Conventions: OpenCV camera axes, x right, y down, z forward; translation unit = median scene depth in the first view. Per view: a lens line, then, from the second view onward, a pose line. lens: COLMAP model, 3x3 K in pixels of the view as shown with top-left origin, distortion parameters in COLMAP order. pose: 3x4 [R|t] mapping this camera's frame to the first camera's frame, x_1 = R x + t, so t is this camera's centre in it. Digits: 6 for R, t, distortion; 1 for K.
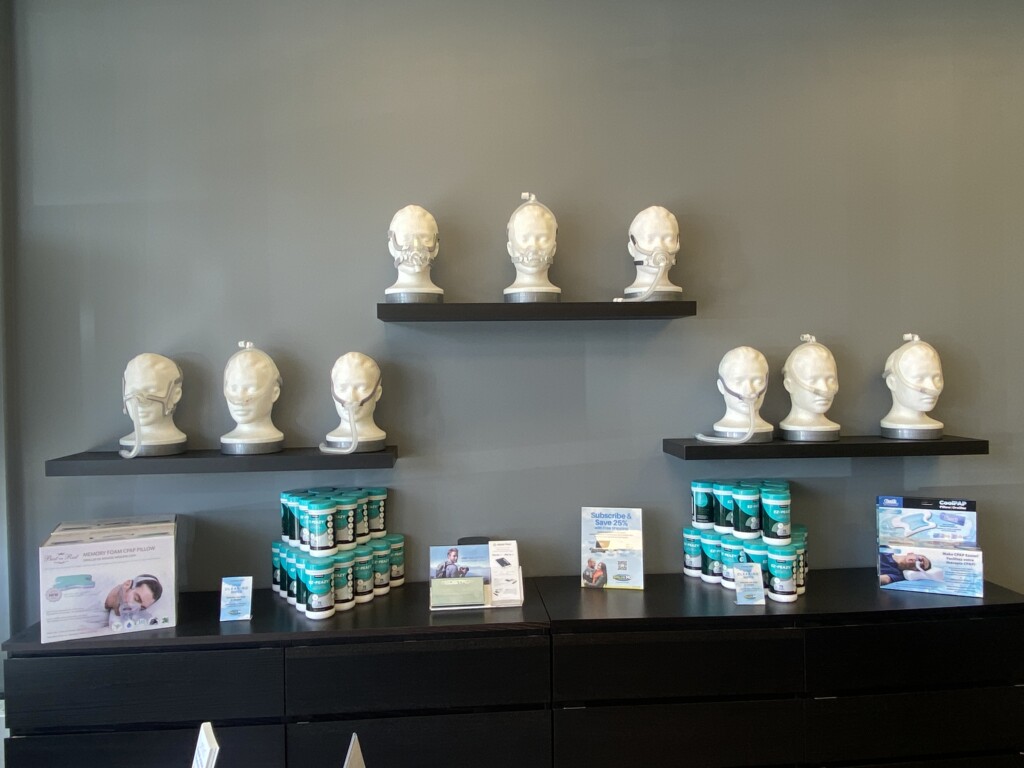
lens RADIAL K [[732.3, 0, 504.9], [0, 732.3, 387.6], [0, 0, 1]] dist [0.069145, -0.082267]
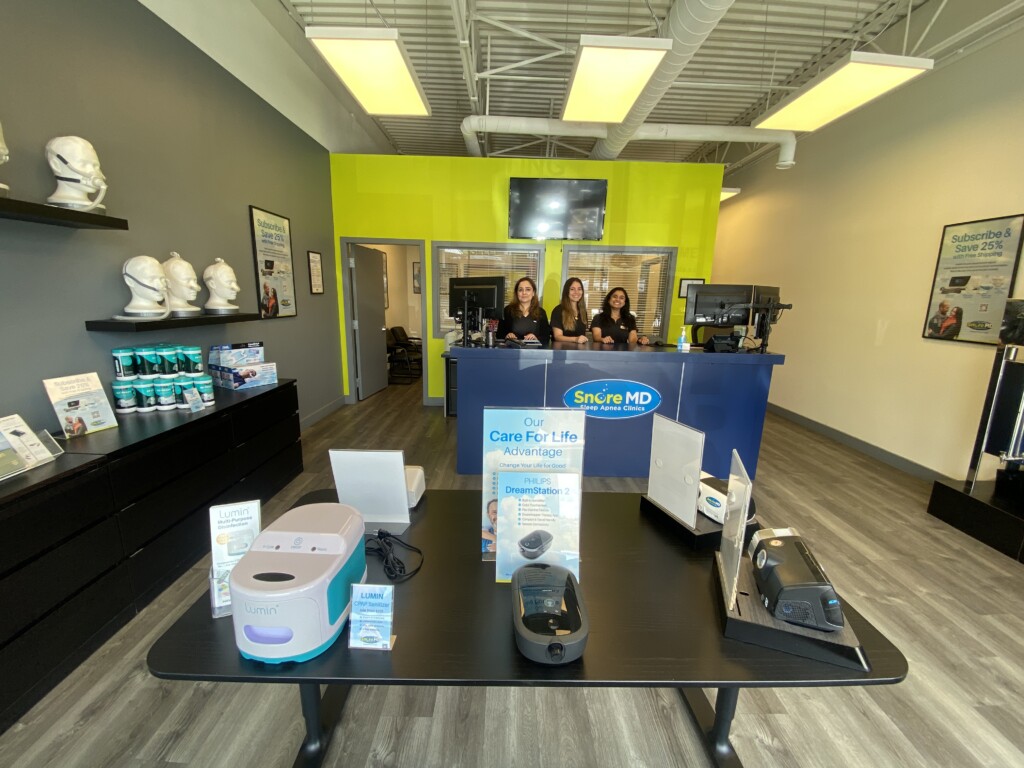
lens RADIAL K [[415.3, 0, 505.4], [0, 415.3, 384.3], [0, 0, 1]] dist [0.003799, -0.011170]
pose [[0.086148, -0.192074, 0.977592, -0.506069], [-0.017807, 0.980786, 0.194270, 0.025983], [-0.996123, -0.034144, 0.081072, 0.186463]]
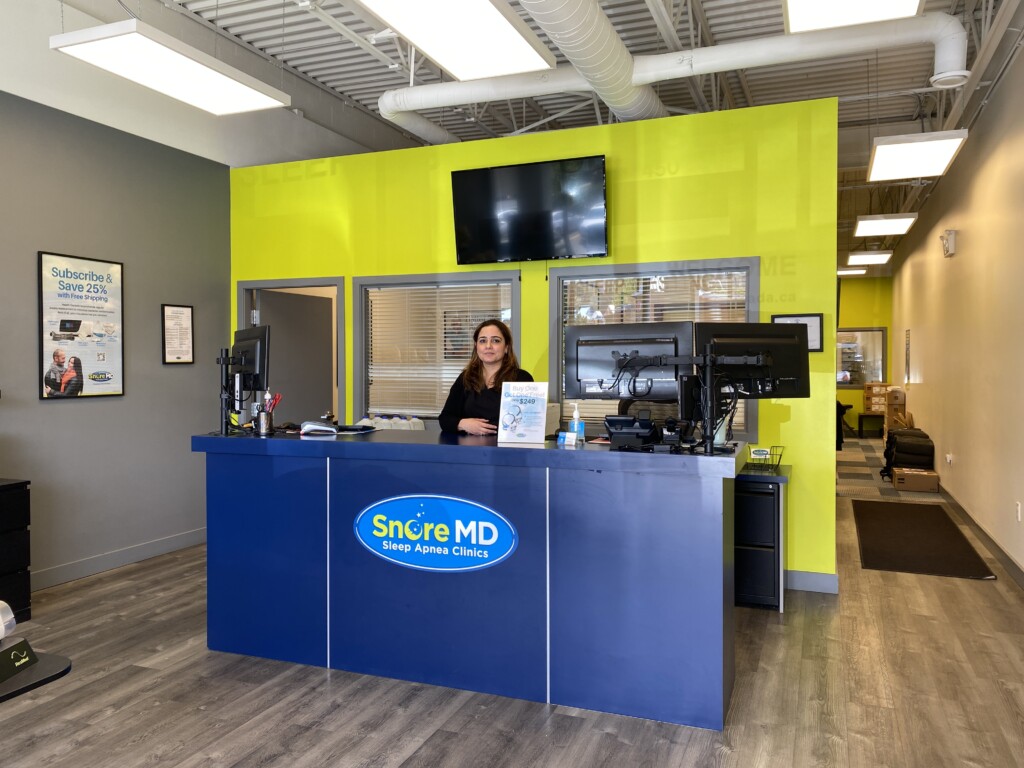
lens RADIAL K [[778.0, 0, 513.1], [0, 778.0, 377.3], [0, 0, 1]] dist [0.014902, -0.002303]
pose [[0.446398, -0.003597, 0.894827, -0.368285], [0.004154, 0.999989, 0.001948, 0.045039], [-0.894825, 0.002847, 0.446409, -0.747160]]
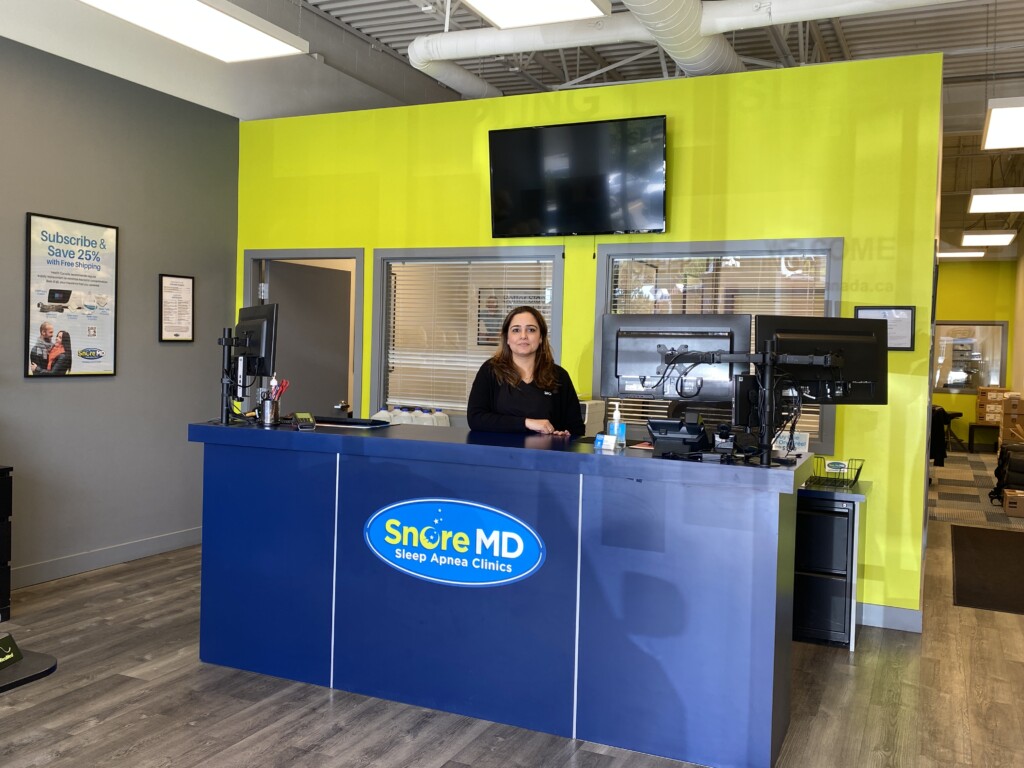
lens RADIAL K [[913.5, 0, 516.7], [0, 913.5, 376.5], [0, 0, 1]] dist [0.028062, -0.025652]
pose [[0.489799, 0.000379, 0.871835, -0.406467], [-0.026968, 0.999528, 0.014716, 0.037571], [-0.871418, -0.030720, 0.489578, -0.791258]]
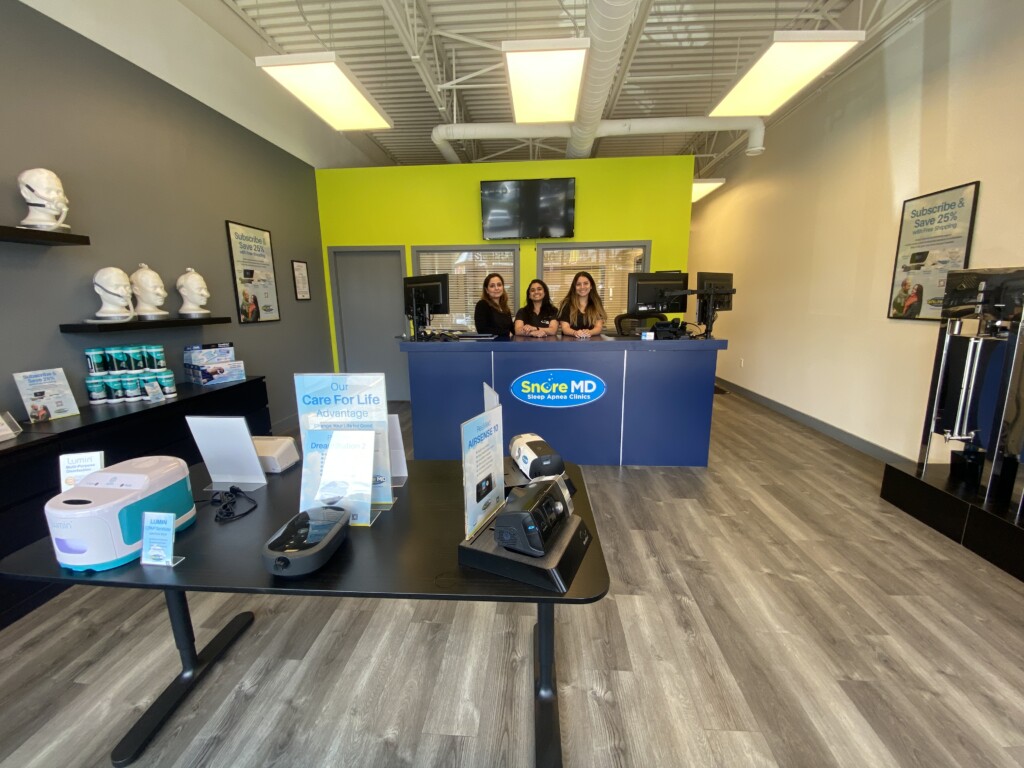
lens RADIAL K [[415.3, 0, 506.1], [0, 415.3, 384.5], [0, 0, 1]] dist [0.003799, -0.011170]
pose [[0.161682, -0.181981, 0.969919, -0.536149], [0.019074, 0.983243, 0.181301, 0.059723], [-0.986659, -0.010812, 0.162443, -0.087444]]
